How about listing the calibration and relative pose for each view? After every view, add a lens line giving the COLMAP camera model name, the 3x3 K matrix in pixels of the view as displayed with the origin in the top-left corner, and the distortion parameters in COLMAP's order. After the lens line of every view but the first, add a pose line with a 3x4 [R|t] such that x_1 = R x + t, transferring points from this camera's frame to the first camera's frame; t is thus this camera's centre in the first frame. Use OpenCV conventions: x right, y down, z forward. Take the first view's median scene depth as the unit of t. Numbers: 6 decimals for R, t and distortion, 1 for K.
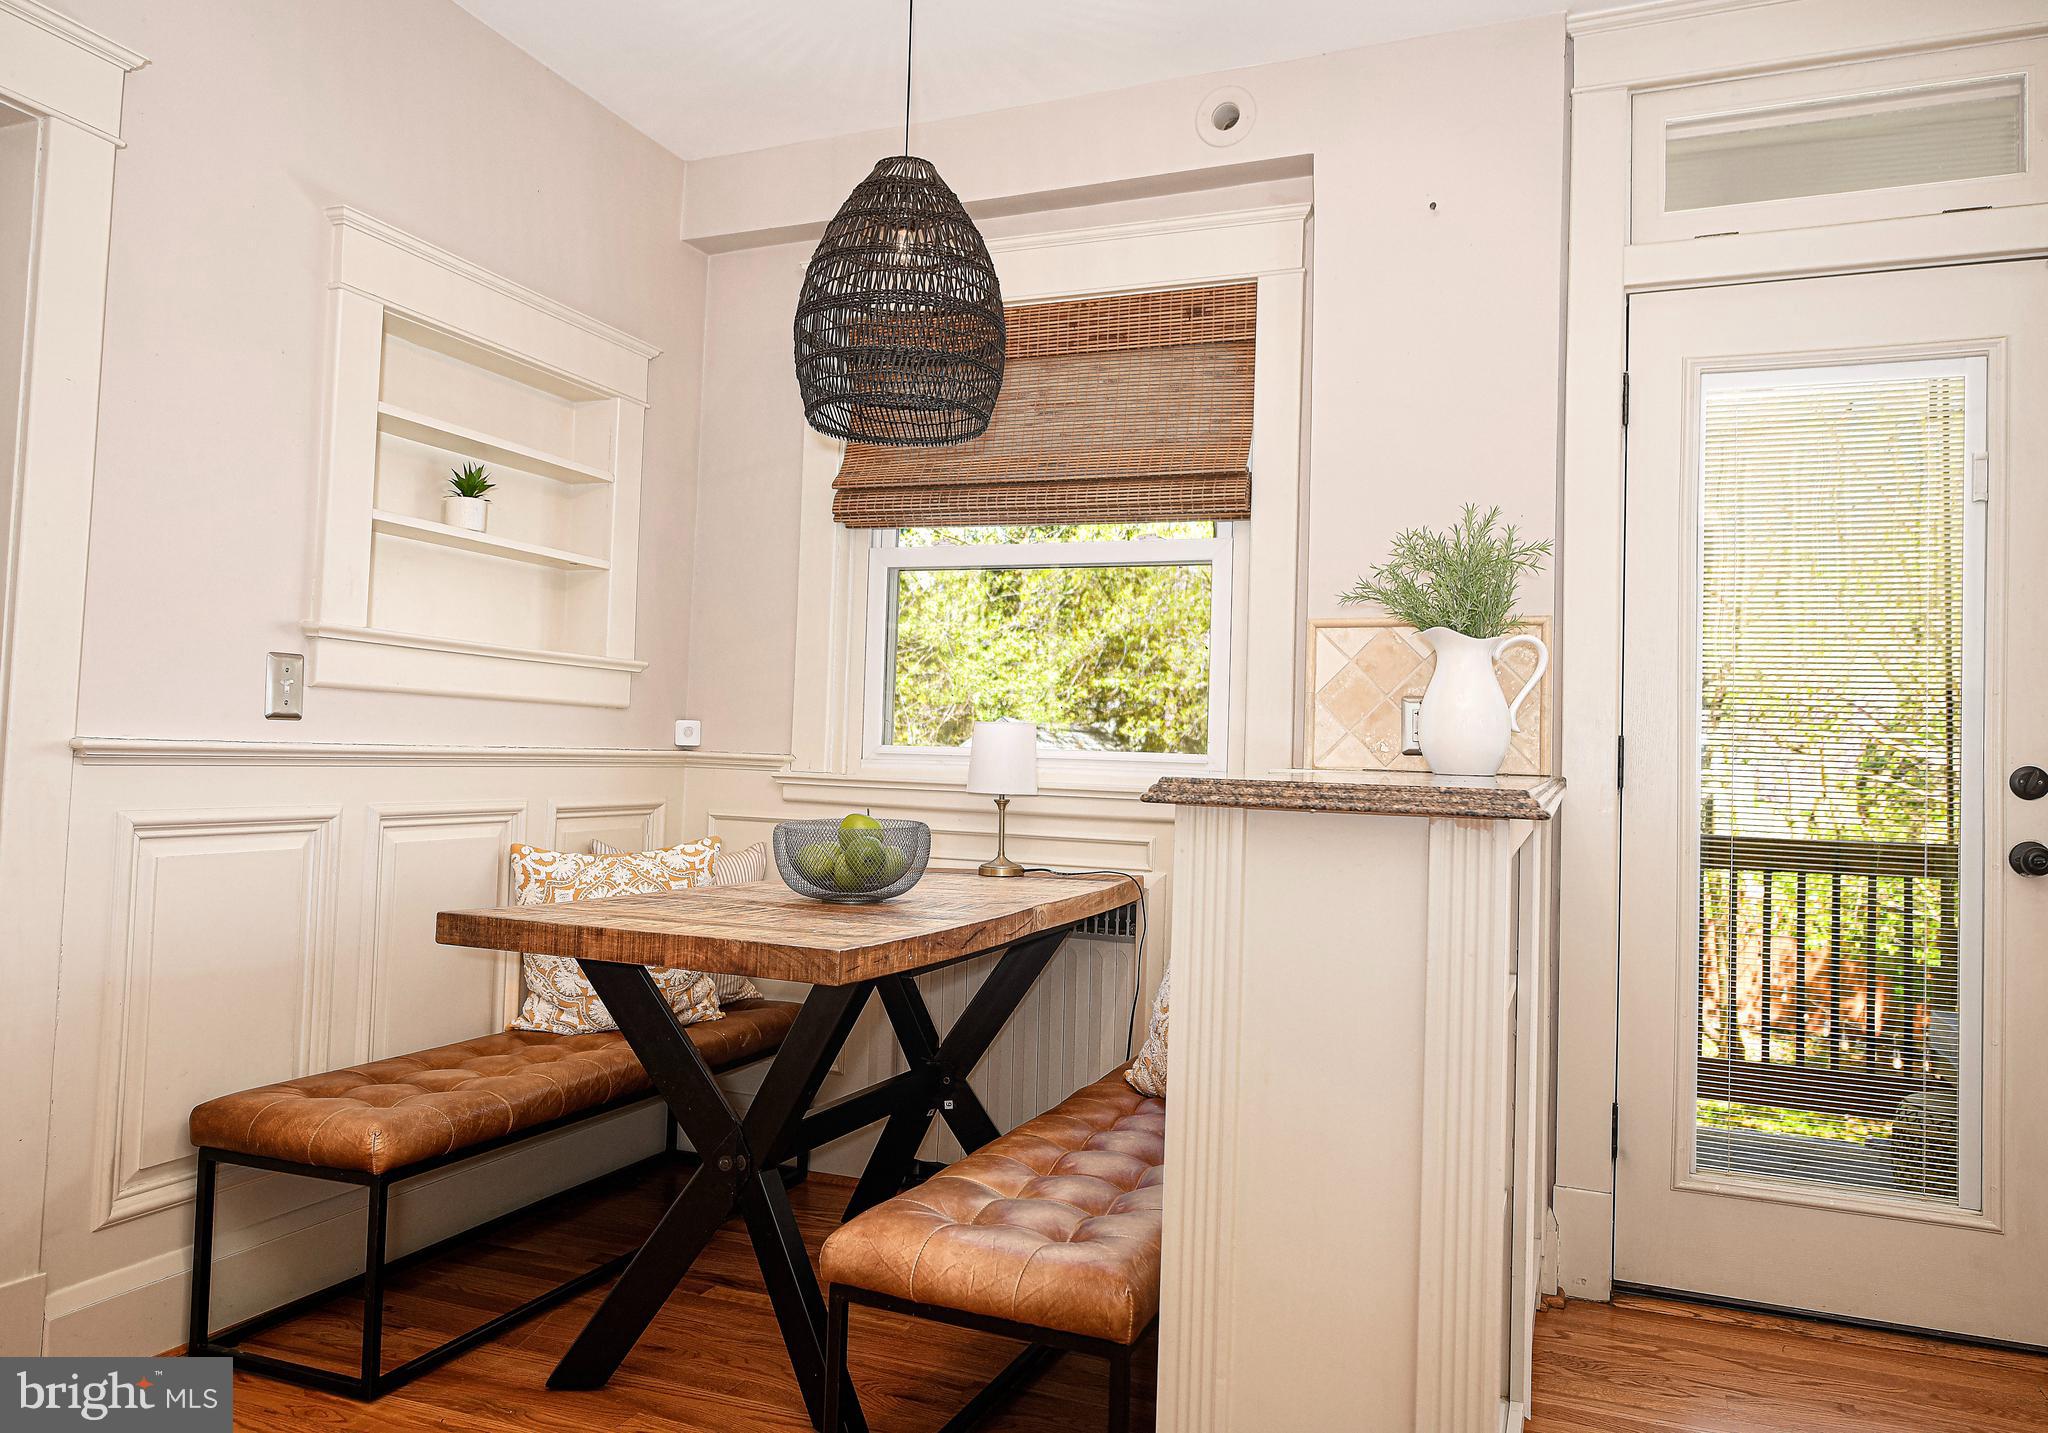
lens RADIAL K [[1384.7, 0, 1020.0], [0, 1384.7, 712.6], [0, 0, 1]] dist [0.002013, -0.004192]
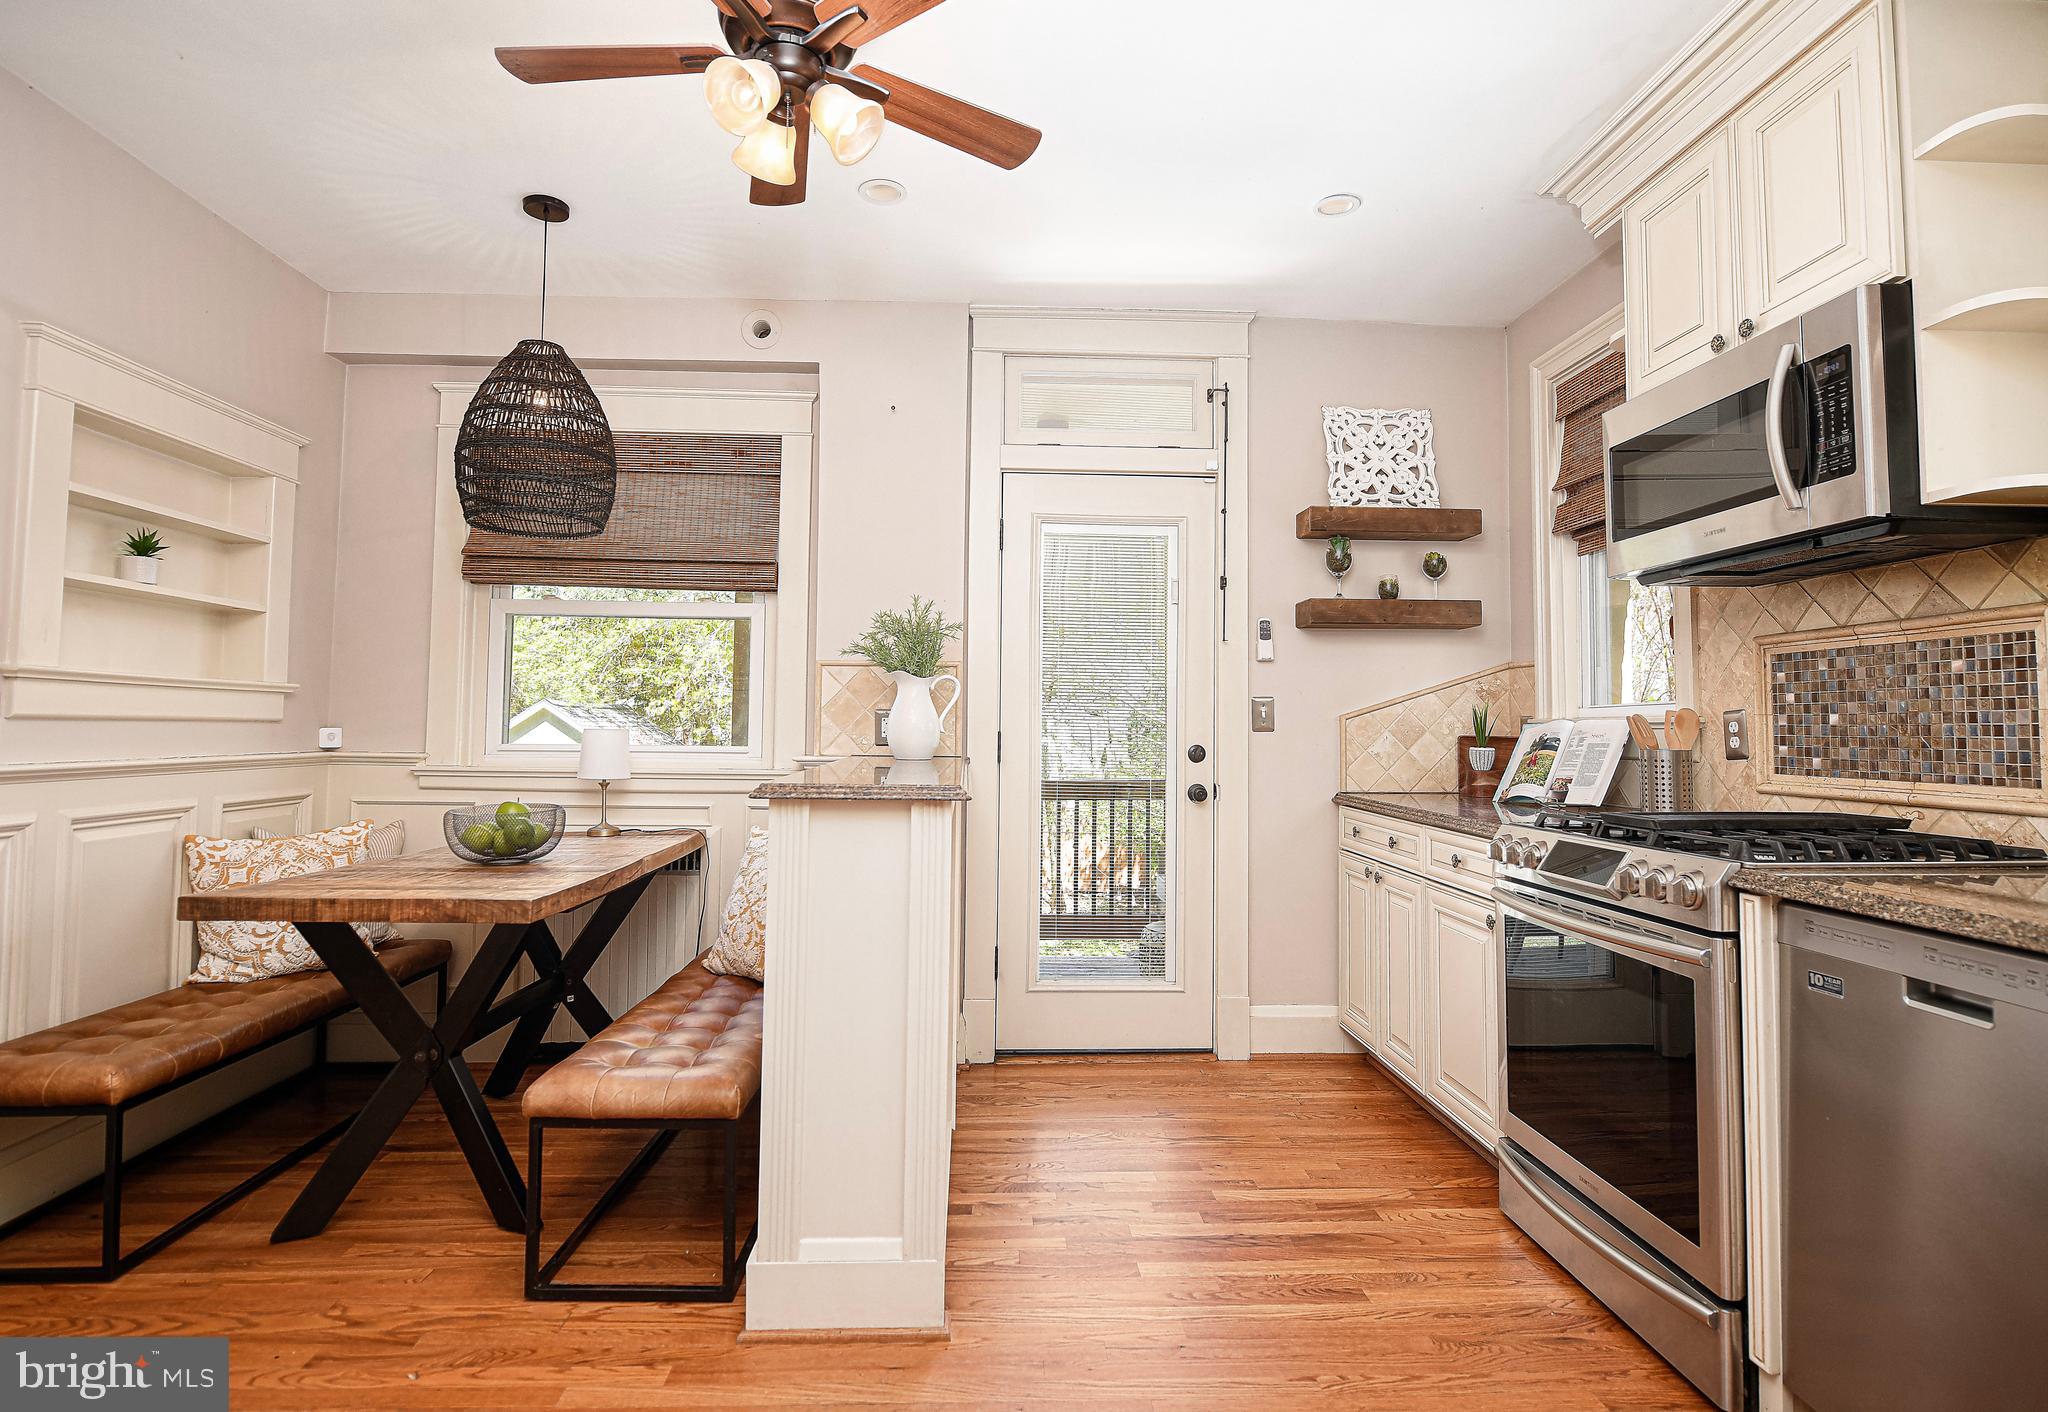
lens RADIAL K [[1038.1, 0, 1026.3], [0, 1038.1, 689.9], [0, 0, 1]] dist [-0.007076, -0.002548]
pose [[0.903342, -0.003868, 0.428904, -0.088164], [0.000853, 0.999974, 0.007222, -0.045701], [-0.428920, -0.006158, 0.903321, -0.176993]]
